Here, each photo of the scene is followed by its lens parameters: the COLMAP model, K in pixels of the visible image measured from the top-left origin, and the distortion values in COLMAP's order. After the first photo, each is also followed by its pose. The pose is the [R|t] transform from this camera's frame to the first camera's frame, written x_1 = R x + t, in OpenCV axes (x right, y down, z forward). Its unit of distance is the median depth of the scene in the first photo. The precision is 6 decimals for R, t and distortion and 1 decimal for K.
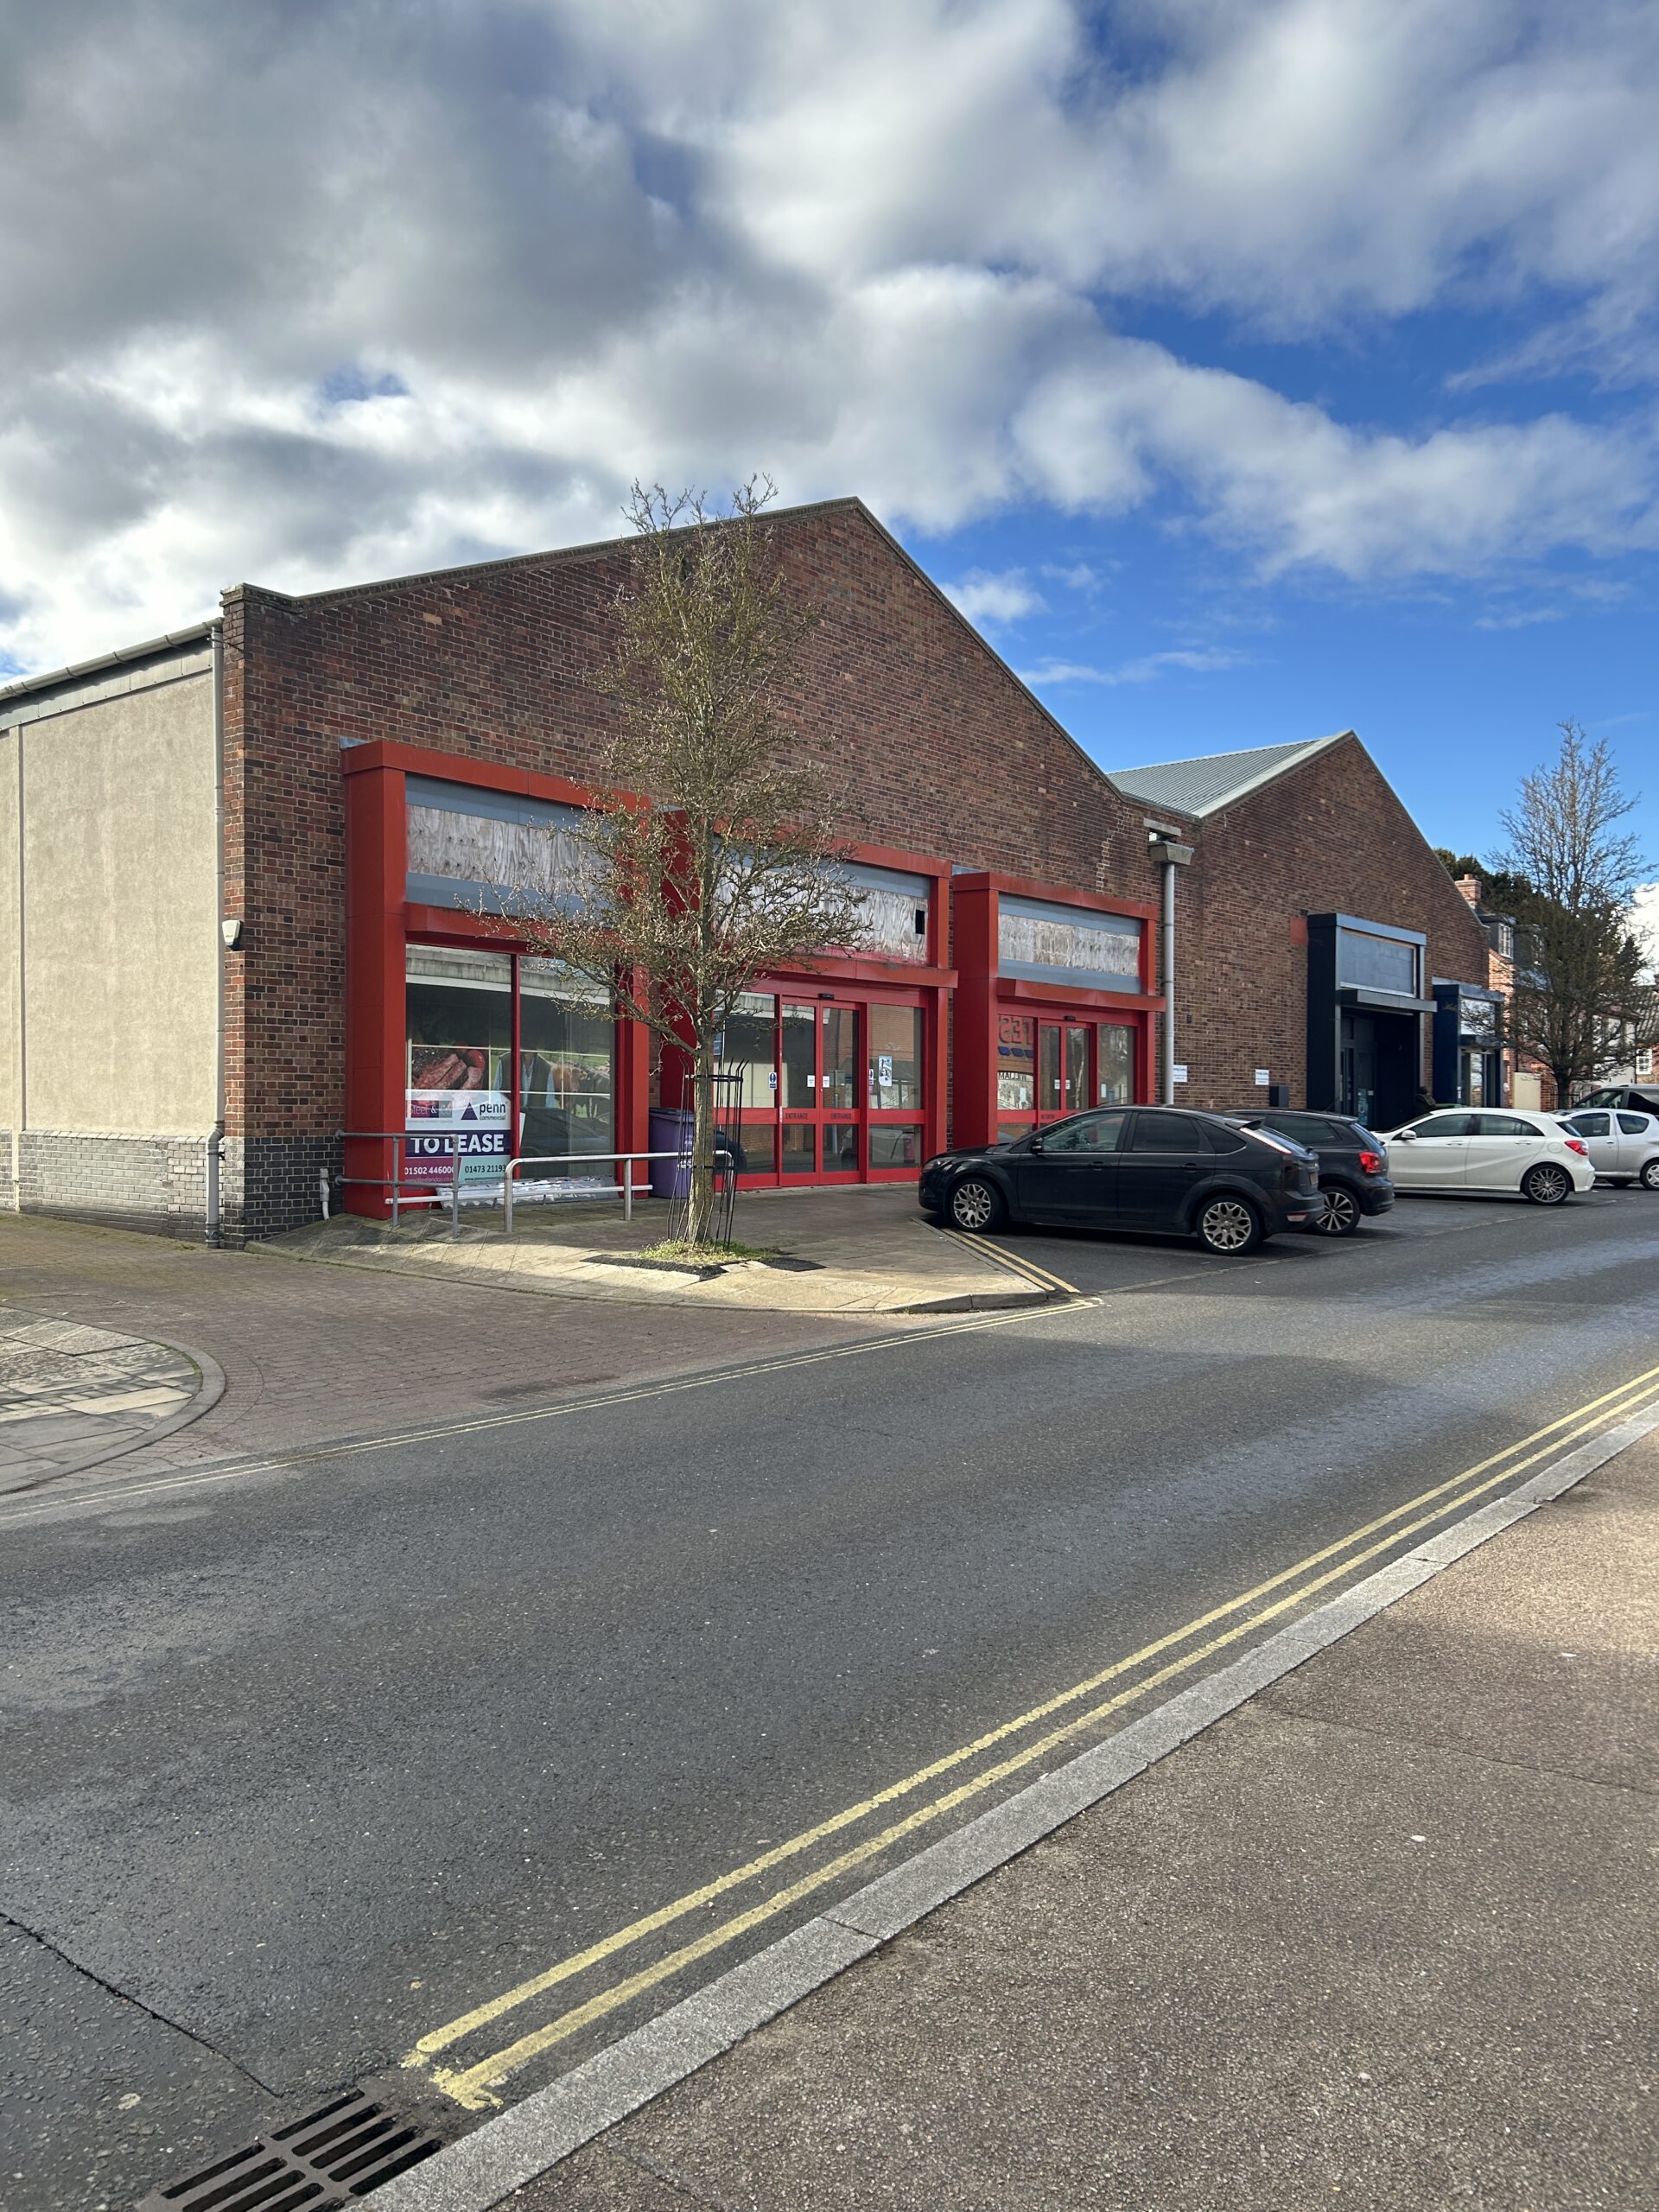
lens RADIAL K [[1651.7, 0, 827.8], [0, 1651.7, 1116.8], [0, 0, 1]] dist [0.016434, -0.000713]
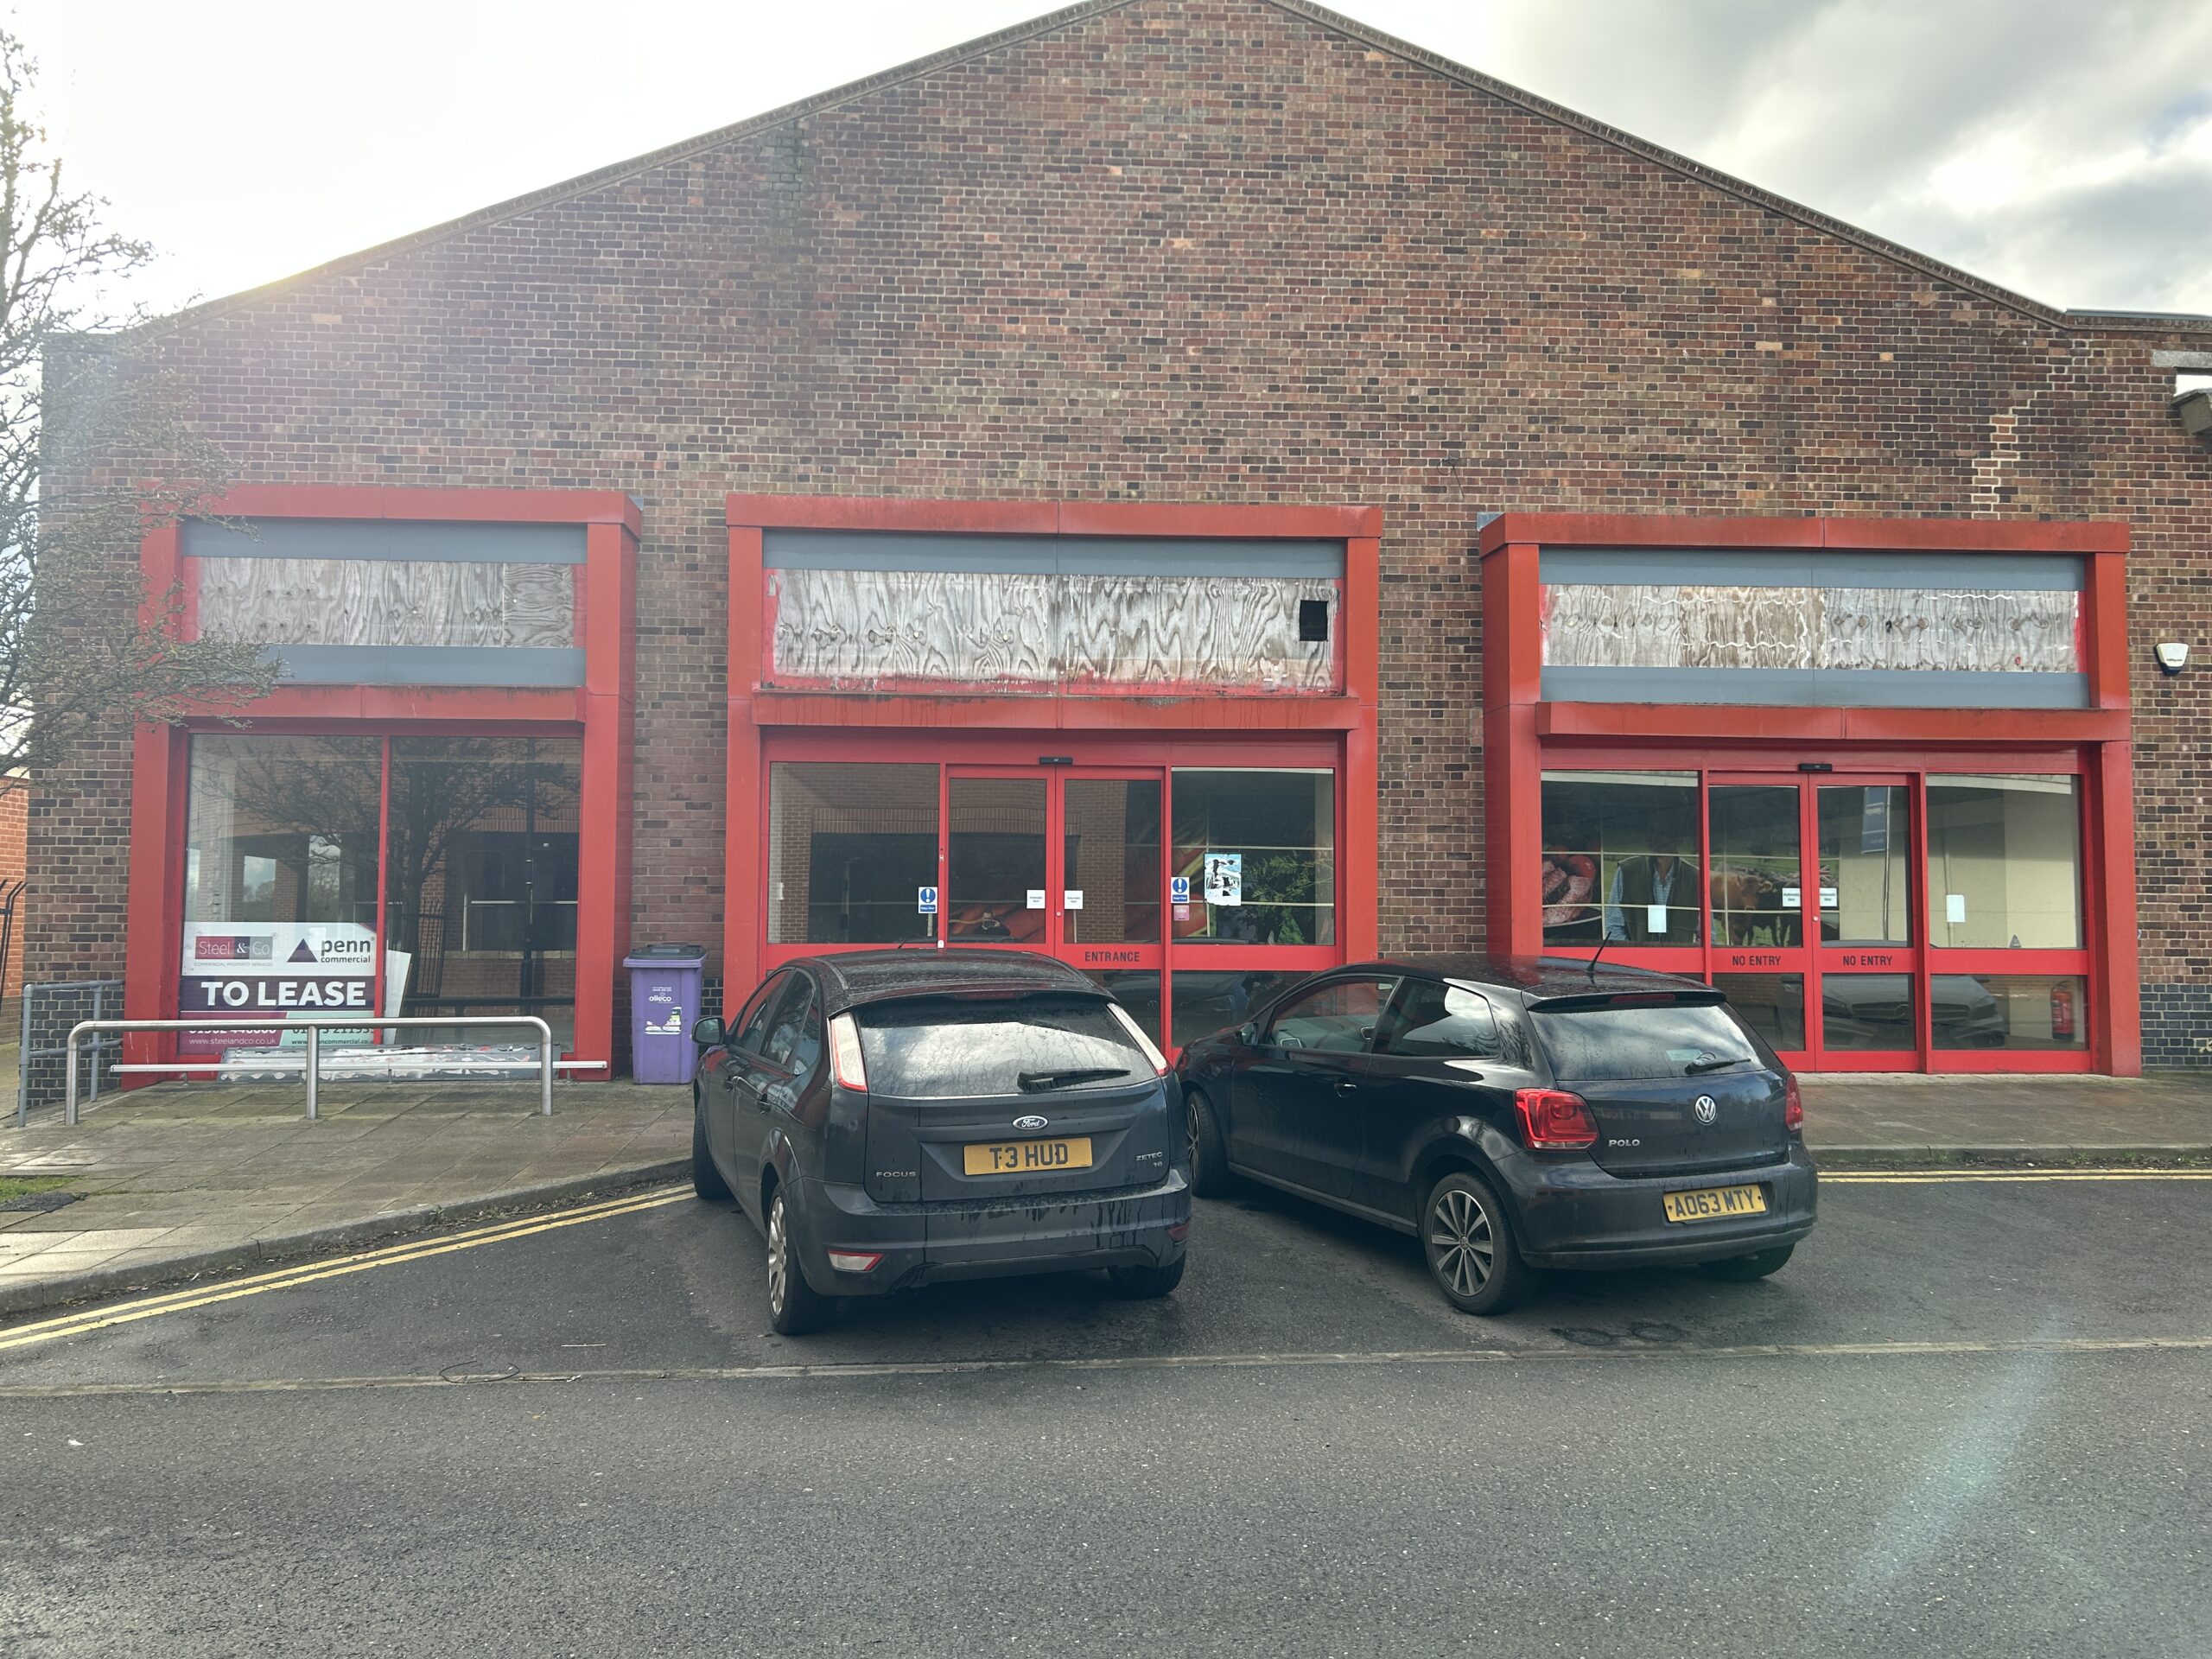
lens RADIAL K [[1651.7, 0, 1106.1], [0, 1651.7, 813.2], [0, 0, 1]] dist [0.016434, -0.000713]
pose [[0.674292, -0.048788, -0.736851, 0.577871], [-0.002489, 0.997659, -0.068335, -0.014778], [0.738460, 0.047912, 0.672593, 0.756206]]
